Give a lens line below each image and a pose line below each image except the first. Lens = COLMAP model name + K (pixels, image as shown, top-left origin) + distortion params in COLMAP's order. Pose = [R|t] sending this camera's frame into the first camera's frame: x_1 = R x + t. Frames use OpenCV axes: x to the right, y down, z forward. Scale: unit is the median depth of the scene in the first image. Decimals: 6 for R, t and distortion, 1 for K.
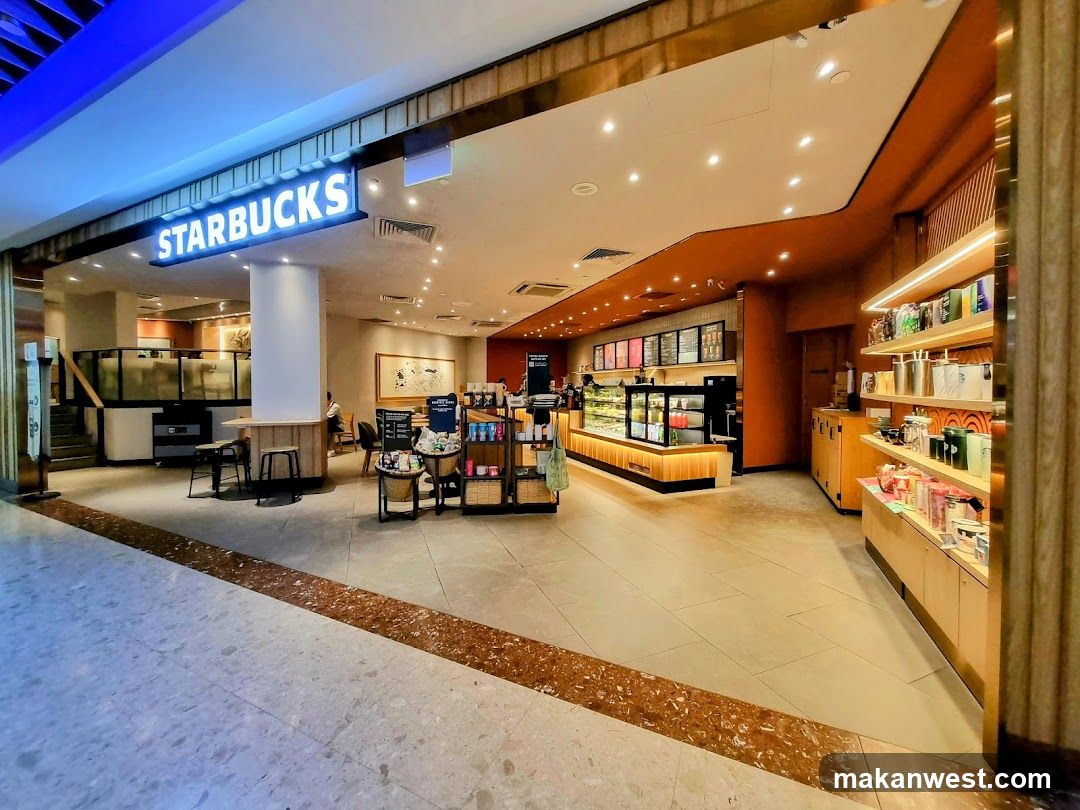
lens RADIAL K [[433.2, 0, 540.0], [0, 433.2, 405.0], [0, 0, 1]] dist [-0.001535, -0.000136]
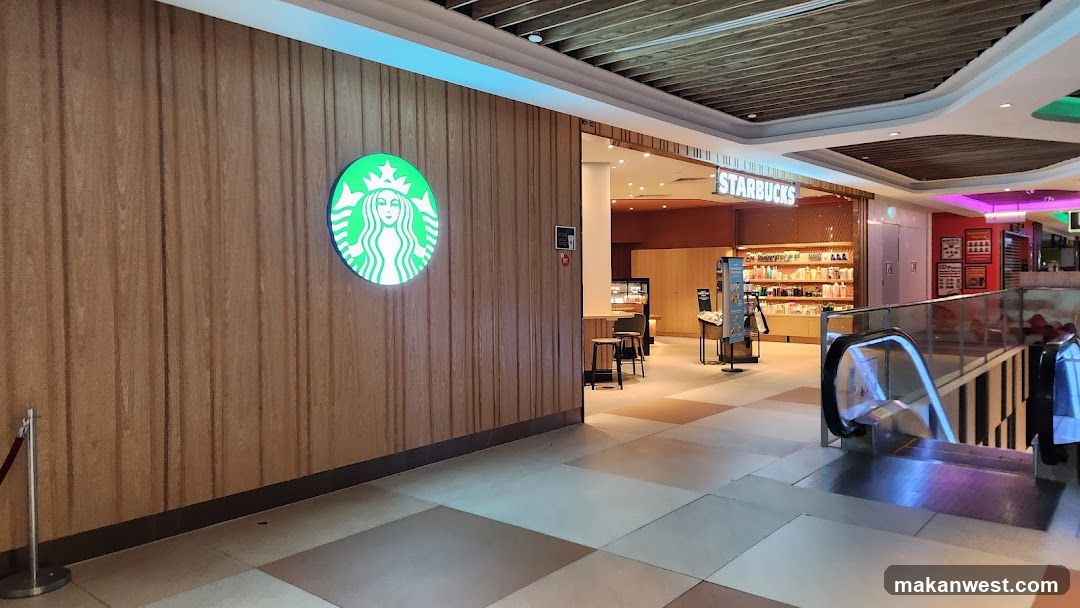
lens RADIAL K [[699.2, 0, 540.0], [0, 699.2, 304.0], [0, 0, 1]] dist [0.066327, 0.000925]
pose [[0.250484, -0.044977, 0.967075, -2.223452], [0.036630, 0.998645, 0.036957, -0.054280], [-0.967427, 0.026167, 0.251792, 0.687166]]
